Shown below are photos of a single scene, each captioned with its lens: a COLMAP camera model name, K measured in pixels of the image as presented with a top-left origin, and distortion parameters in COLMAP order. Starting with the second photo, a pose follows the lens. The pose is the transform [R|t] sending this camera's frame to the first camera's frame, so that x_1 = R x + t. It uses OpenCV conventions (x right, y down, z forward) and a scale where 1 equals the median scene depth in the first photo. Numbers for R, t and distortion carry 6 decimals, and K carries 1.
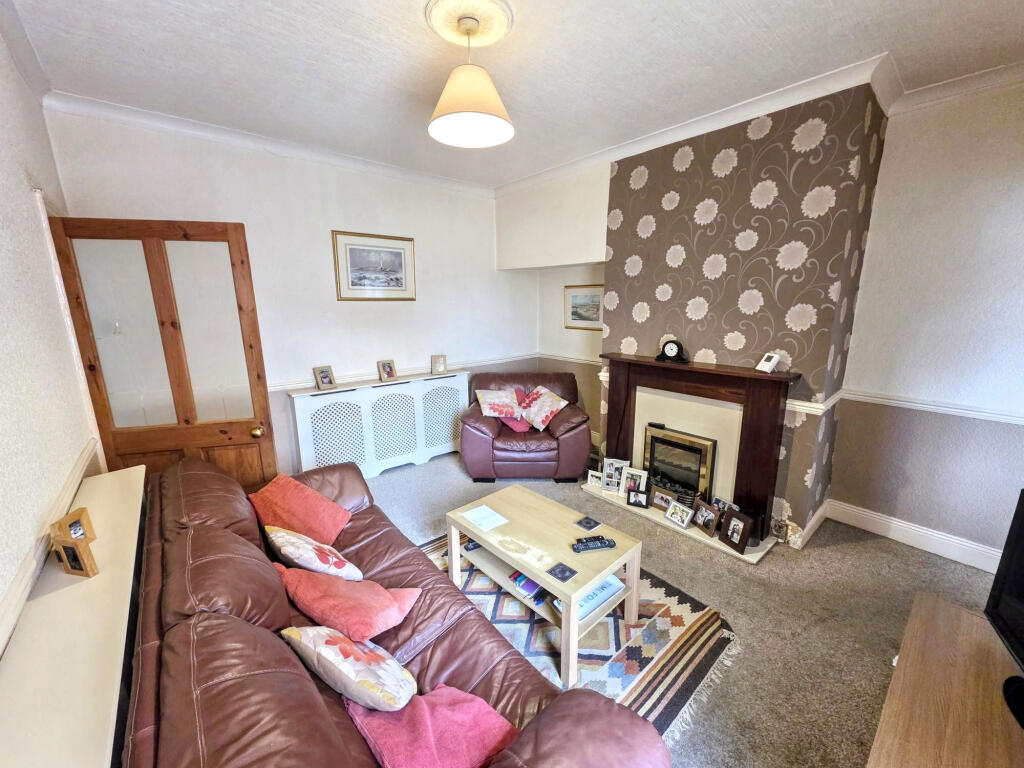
lens RADIAL K [[400.9, 0, 510.2], [0, 400.9, 387.5], [0, 0, 1]] dist [0.000833, -0.000705]
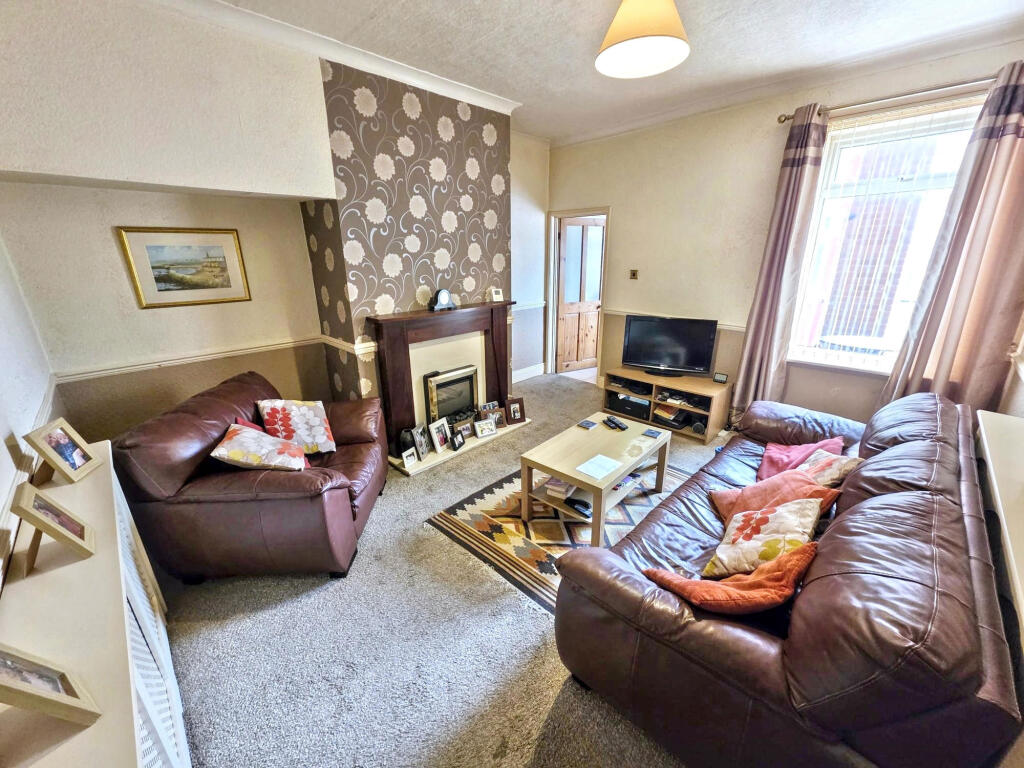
lens RADIAL K [[400.9, 0, 514.0], [0, 400.9, 385.1], [0, 0, 1]] dist [0.000833, -0.000705]
pose [[-0.082167, -0.308616, 0.947631, -0.886928], [0.226861, 0.920092, 0.319318, -0.225911], [-0.970455, 0.241218, -0.005588, 1.093023]]
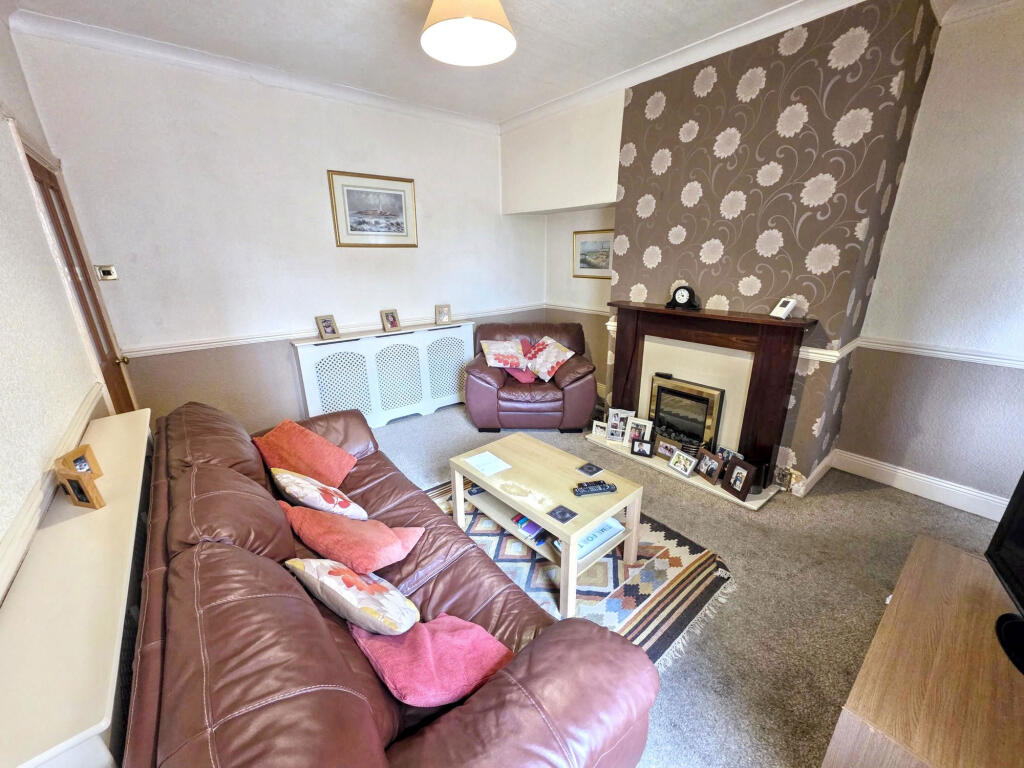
lens RADIAL K [[400.9, 0, 510.3], [0, 400.9, 386.8], [0, 0, 1]] dist [0.000833, -0.000705]
pose [[0.999762, 0.002695, -0.021645, 0.013874], [-0.000377, 0.994326, 0.106376, 0.024184], [0.021809, -0.106343, 0.994090, 0.016634]]
